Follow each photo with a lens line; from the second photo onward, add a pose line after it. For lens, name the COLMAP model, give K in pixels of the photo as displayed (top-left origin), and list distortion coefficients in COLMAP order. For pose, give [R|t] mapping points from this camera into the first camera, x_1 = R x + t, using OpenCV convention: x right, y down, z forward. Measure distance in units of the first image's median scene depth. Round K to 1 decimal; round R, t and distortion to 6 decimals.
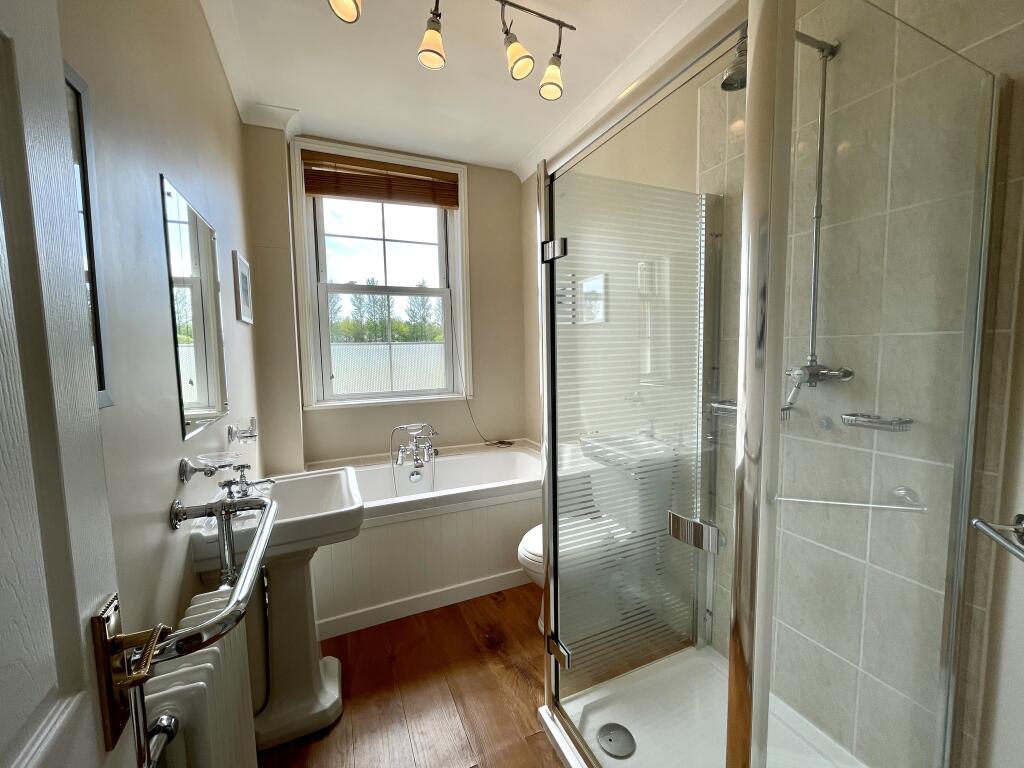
lens RADIAL K [[414.1, 0, 513.8], [0, 414.1, 383.8], [0, 0, 1]] dist [0.001161, 0.000429]
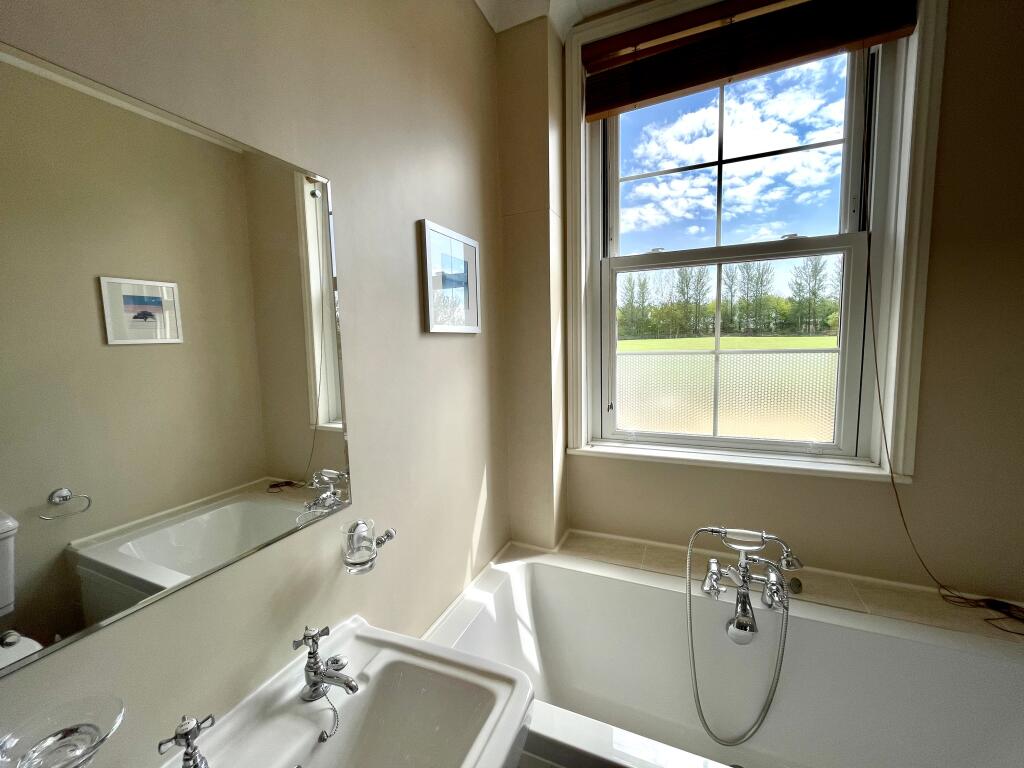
lens RADIAL K [[414.1, 0, 512.9], [0, 414.1, 384.0], [0, 0, 1]] dist [0.001161, 0.000429]
pose [[0.671561, 0.077088, -0.736928, -0.068431], [-0.045182, 0.996983, 0.063118, -0.074251], [0.739570, -0.009092, 0.673018, 0.411167]]
